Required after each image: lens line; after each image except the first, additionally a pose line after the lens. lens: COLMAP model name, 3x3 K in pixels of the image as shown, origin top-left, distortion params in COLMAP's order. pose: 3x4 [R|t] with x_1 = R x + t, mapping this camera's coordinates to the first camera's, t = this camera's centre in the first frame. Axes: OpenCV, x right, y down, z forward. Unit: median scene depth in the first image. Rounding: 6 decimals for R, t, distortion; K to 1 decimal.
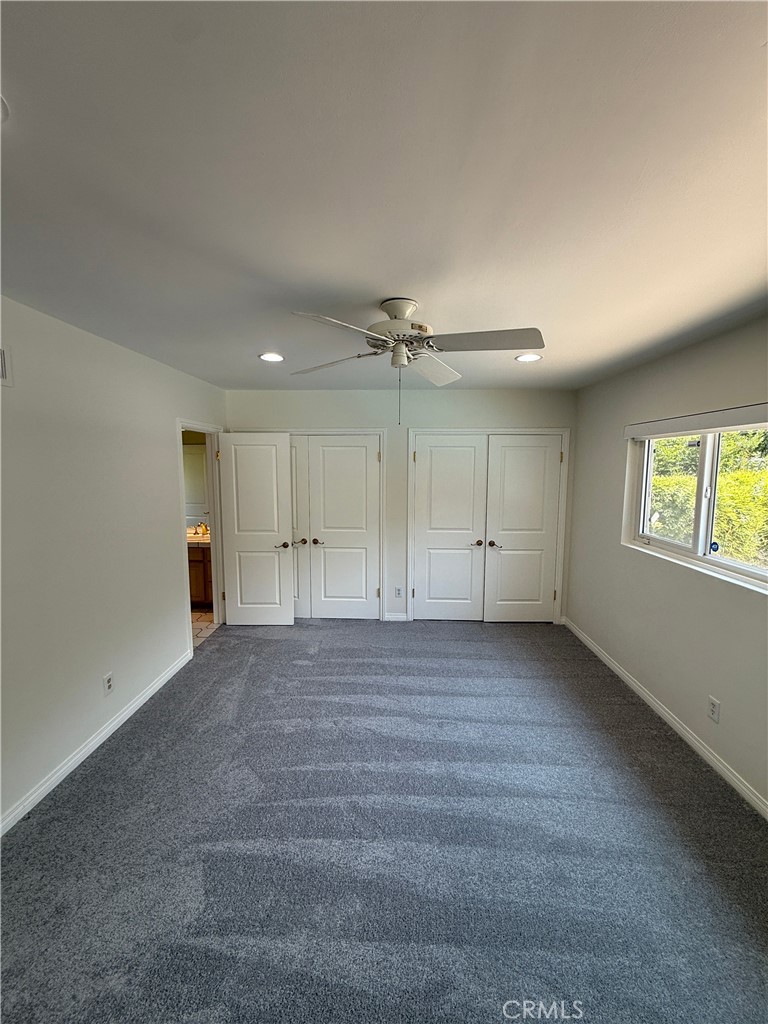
lens RADIAL K [[407.1, 0, 385.0], [0, 407.1, 508.5], [0, 0, 1]] dist [-0.000880, 0.000560]
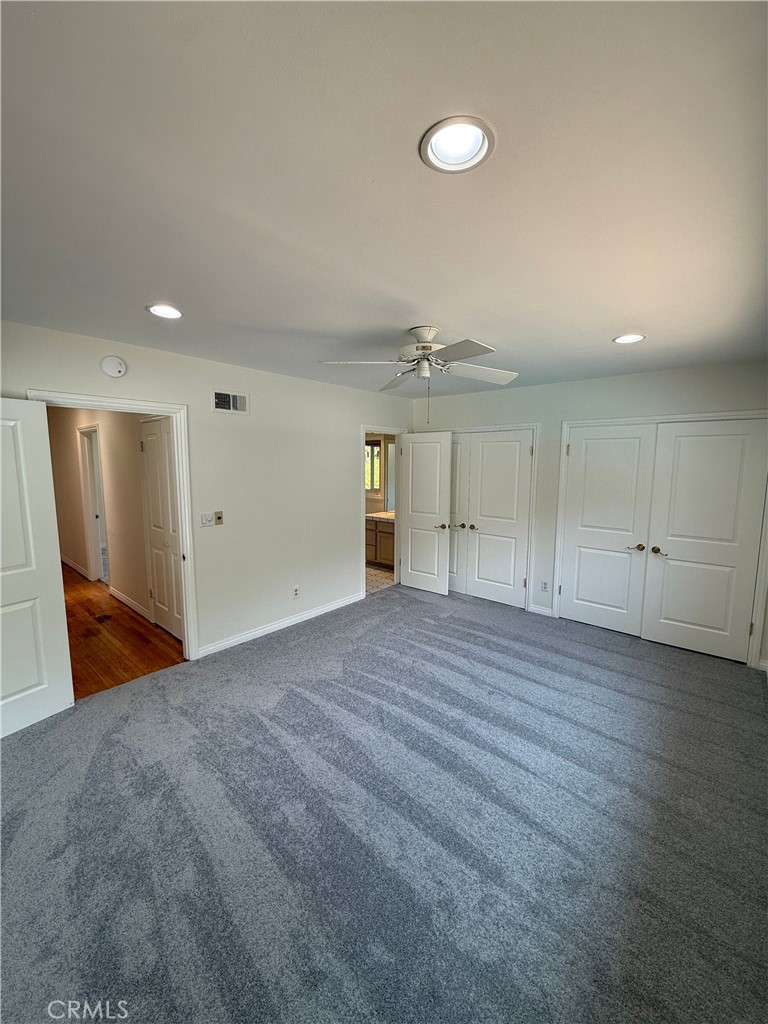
lens RADIAL K [[407.1, 0, 385.0], [0, 407.1, 508.5], [0, 0, 1]] dist [-0.000880, 0.000560]
pose [[0.777135, 0.074290, -0.624934, 0.382152], [-0.070681, 0.997029, 0.030629, 0.014263], [0.625353, 0.020368, 0.780076, -0.033785]]
